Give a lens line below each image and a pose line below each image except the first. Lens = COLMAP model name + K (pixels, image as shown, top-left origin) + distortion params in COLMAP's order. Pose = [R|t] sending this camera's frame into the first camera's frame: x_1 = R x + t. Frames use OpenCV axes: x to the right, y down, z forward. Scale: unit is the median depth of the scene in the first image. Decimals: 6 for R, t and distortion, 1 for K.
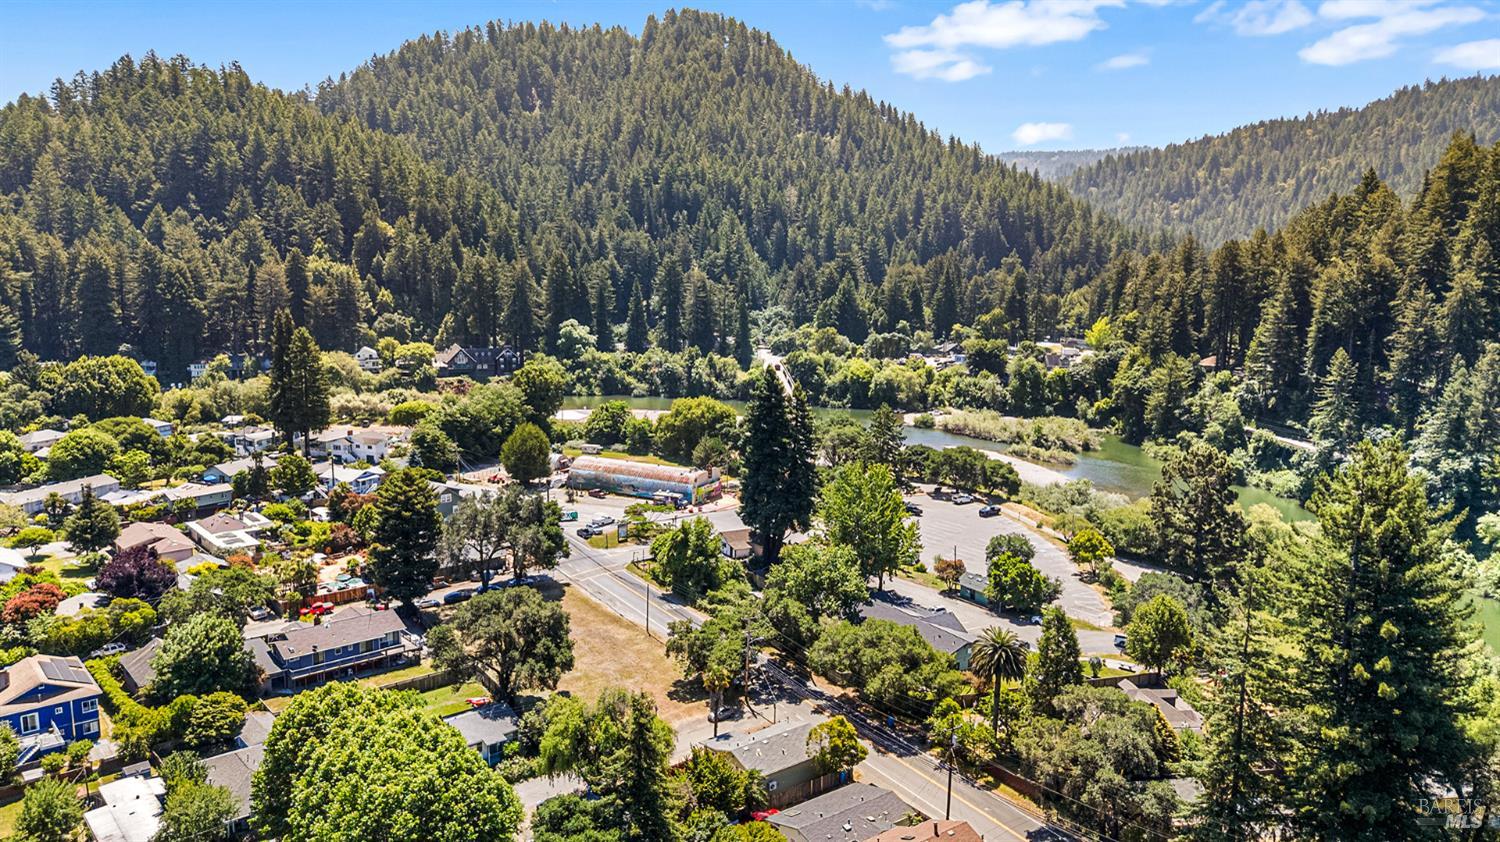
lens RADIAL K [[1114.1, 0, 750.0], [0, 1114.1, 421.0], [0, 0, 1]] dist [0.093231, -0.070828]
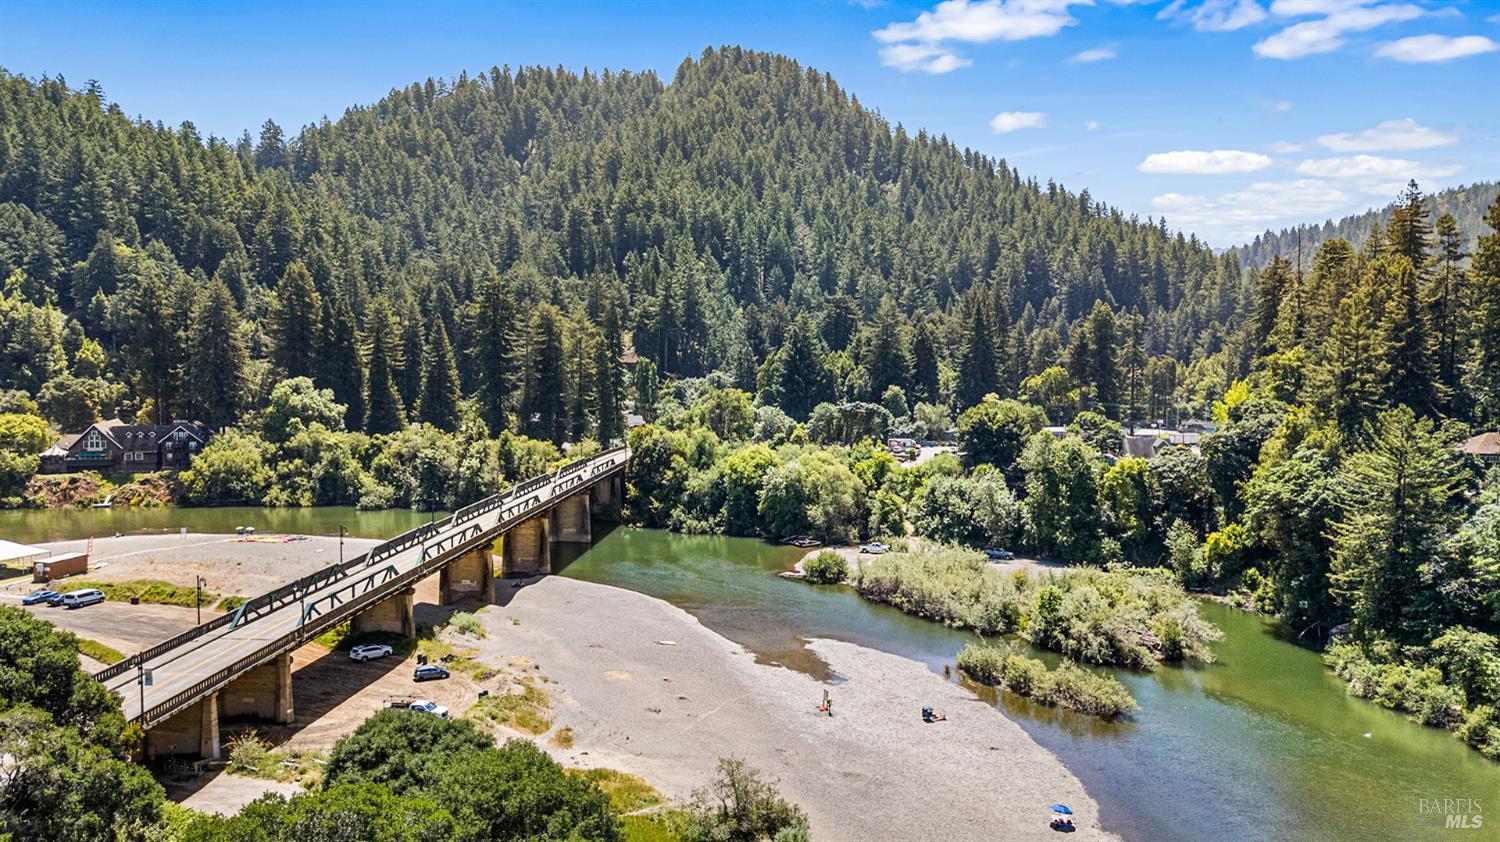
lens RADIAL K [[1114.1, 0, 750.0], [0, 1114.1, 421.0], [0, 0, 1]] dist [0.093231, -0.070828]
pose [[0.991436, -0.000552, -0.130591, 0.162324], [-0.012291, 0.995158, -0.097520, -0.013185], [0.130013, 0.098290, 0.986628, 0.464250]]
